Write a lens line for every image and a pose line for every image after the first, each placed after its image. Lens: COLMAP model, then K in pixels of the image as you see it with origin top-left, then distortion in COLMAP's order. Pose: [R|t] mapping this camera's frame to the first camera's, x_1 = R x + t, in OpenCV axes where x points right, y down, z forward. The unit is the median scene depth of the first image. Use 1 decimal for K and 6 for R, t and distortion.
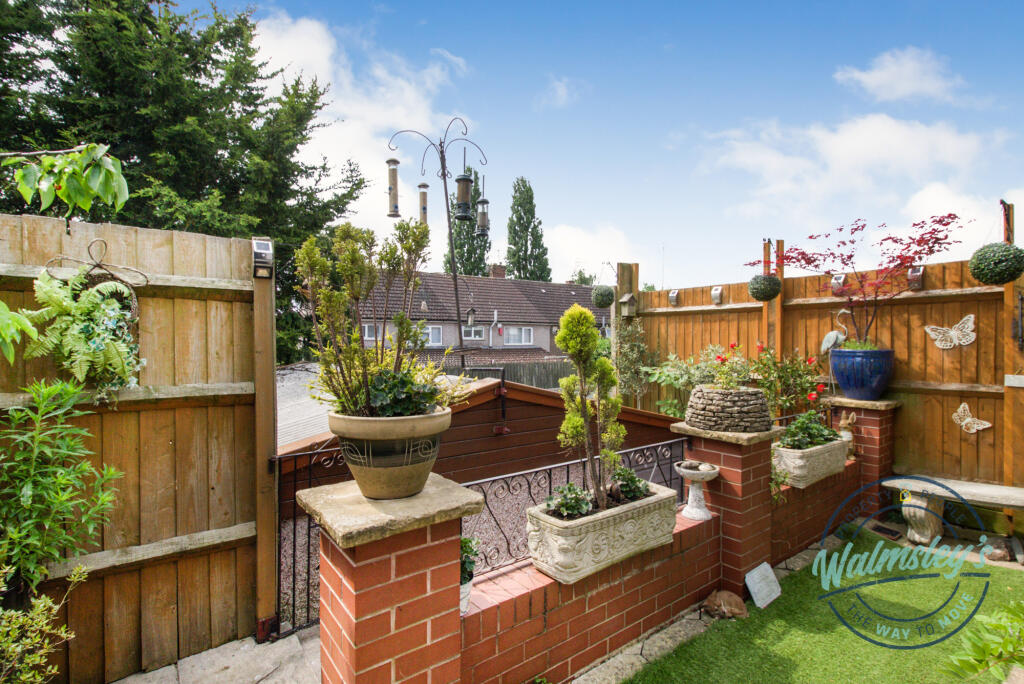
lens RADIAL K [[491.6, 0, 512.0], [0, 491.6, 342.0], [0, 0, 1]] dist [0.002004, 0.000208]
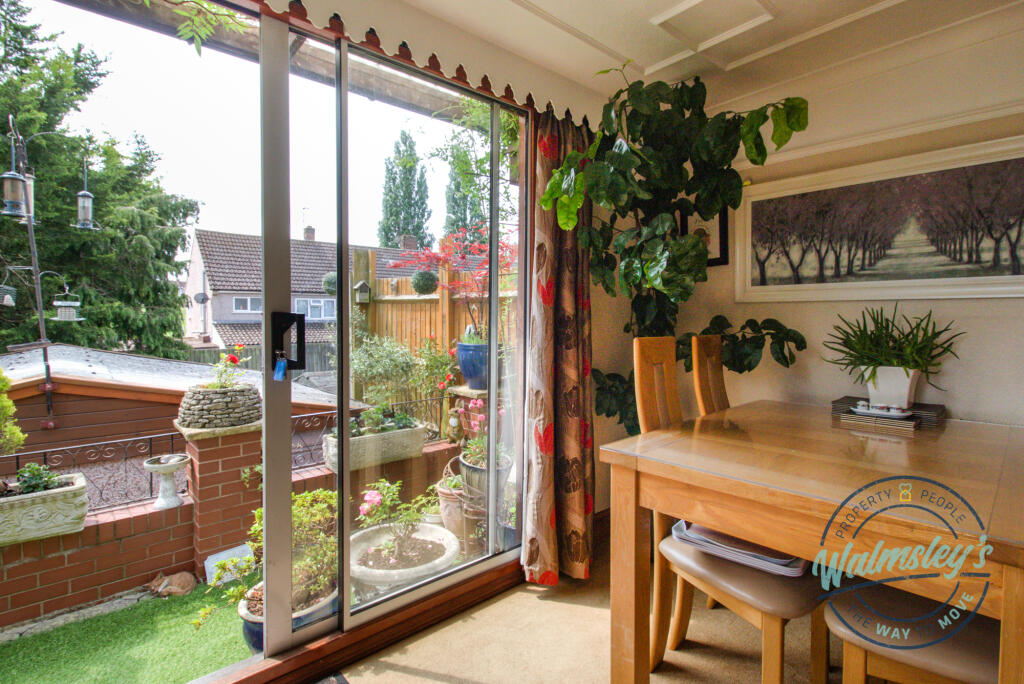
lens RADIAL K [[504.1, 0, 512.2], [0, 504.1, 326.8], [0, 0, 1]] dist [0.000165, -0.001401]
pose [[0.996356, 0.007447, 0.084962, 0.706548], [-0.009774, 0.999588, 0.027005, -0.052424], [-0.084725, -0.027737, 0.996018, -0.110799]]
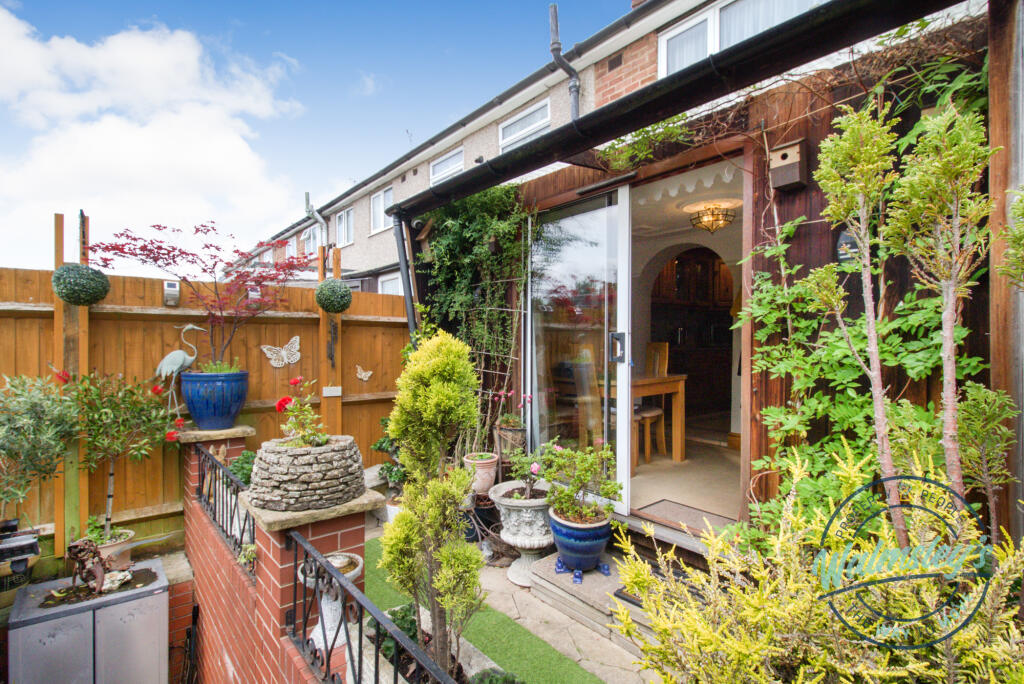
lens RADIAL K [[501.3, 0, 512.0], [0, 501.3, 342.0], [0, 0, 1]] dist [0.002250, 0.000090]
pose [[-0.057890, 0.002012, 0.998321, -0.224927], [0.003183, 0.999993, -0.001831, -0.035955], [-0.998318, 0.003072, -0.057896, 0.539353]]
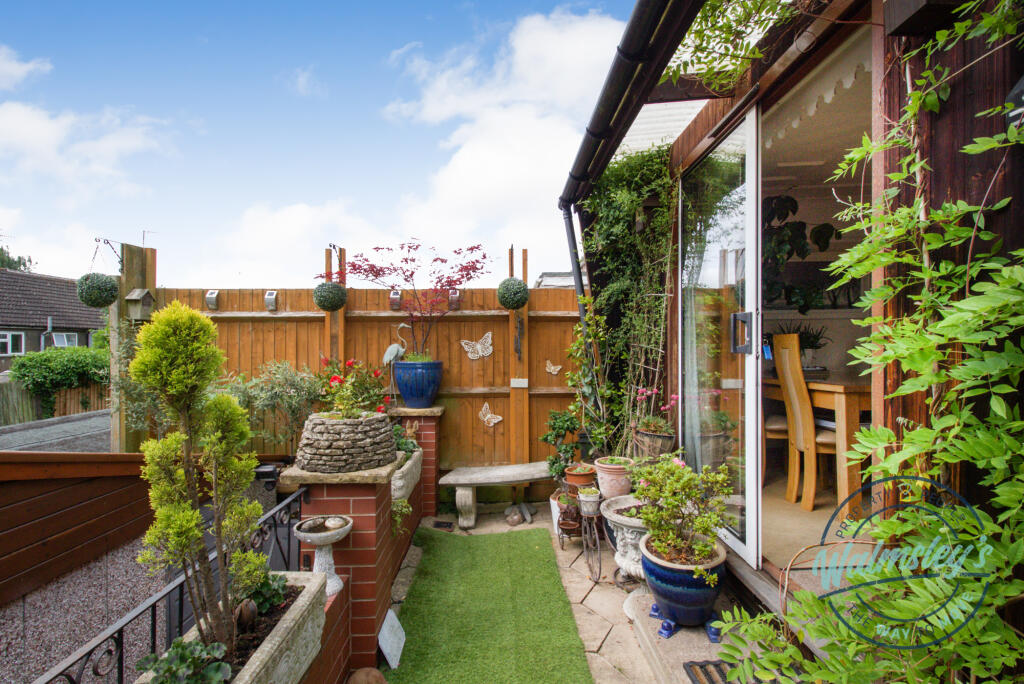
lens RADIAL K [[491.6, 0, 512.0], [0, 491.6, 342.0], [0, 0, 1]] dist [0.002004, 0.000208]
pose [[0.576741, 0.006981, 0.816897, -0.056244], [0.005867, 0.999902, -0.012688, -0.012616], [-0.816906, 0.012110, 0.576644, 0.216294]]
